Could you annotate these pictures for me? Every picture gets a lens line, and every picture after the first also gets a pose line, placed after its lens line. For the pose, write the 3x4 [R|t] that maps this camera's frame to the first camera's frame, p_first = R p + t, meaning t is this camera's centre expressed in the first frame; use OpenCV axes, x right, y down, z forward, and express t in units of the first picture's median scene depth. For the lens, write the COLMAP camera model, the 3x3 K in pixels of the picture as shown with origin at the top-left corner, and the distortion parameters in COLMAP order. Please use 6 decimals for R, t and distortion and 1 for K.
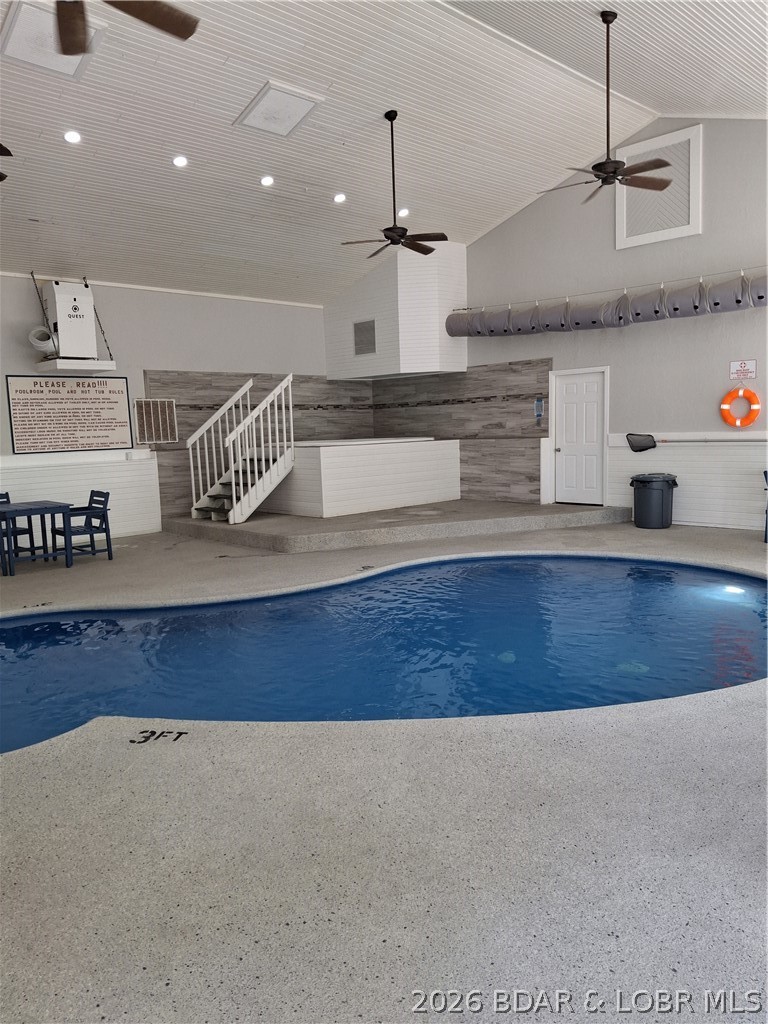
lens RADIAL K [[764.5, 0, 384.5], [0, 764.5, 516.9], [0, 0, 1]] dist [-0.011656, -0.002100]
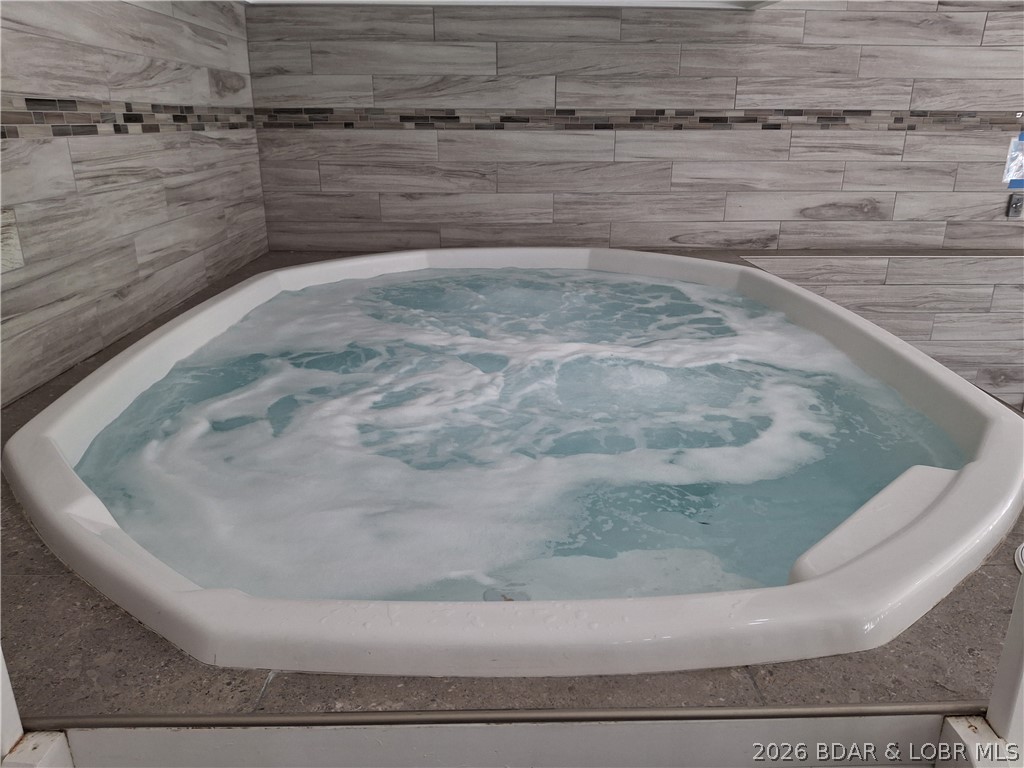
lens RADIAL K [[764.5, 0, 518.4], [0, 764.5, 381.0], [0, 0, 1]] dist [-0.011656, -0.002100]
pose [[0.663578, -0.207832, 0.718659, -0.177049], [0.062312, 0.972653, 0.223750, -0.126867], [-0.745508, -0.103694, 0.658381, 0.870416]]
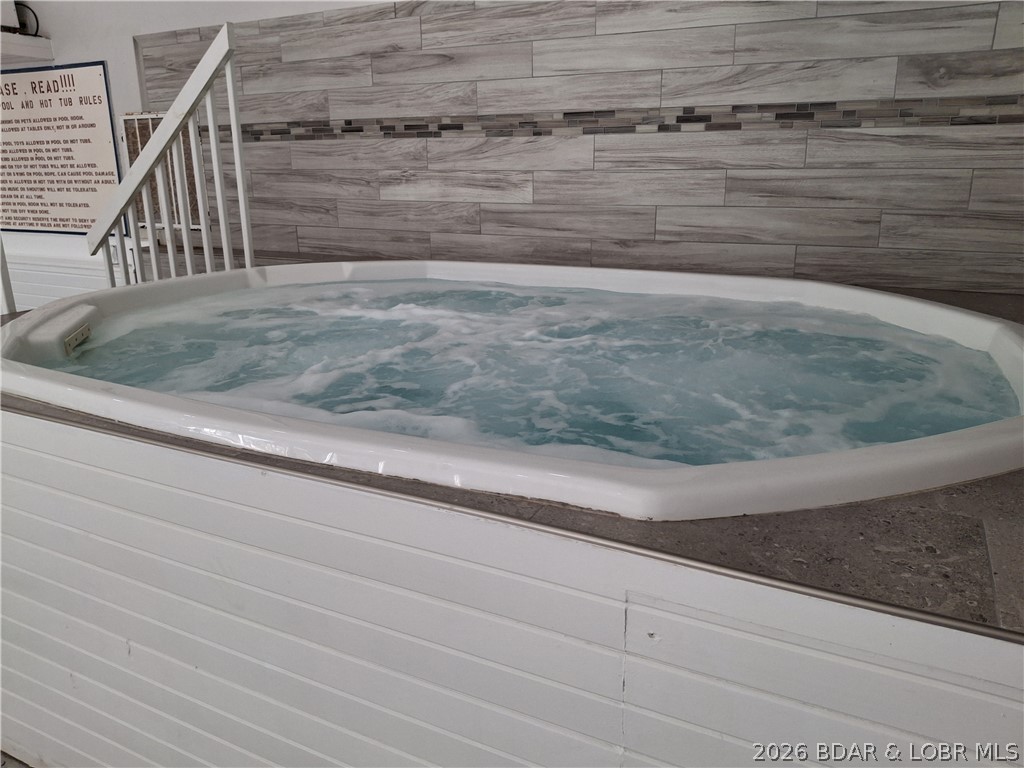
lens RADIAL K [[764.5, 0, 508.2], [0, 764.5, 379.5], [0, 0, 1]] dist [-0.011656, -0.002100]
pose [[0.327946, 0.293533, -0.897936, 0.130428], [-0.104766, 0.955940, 0.274232, -0.135502], [0.938869, 0.004140, 0.344249, 0.936079]]
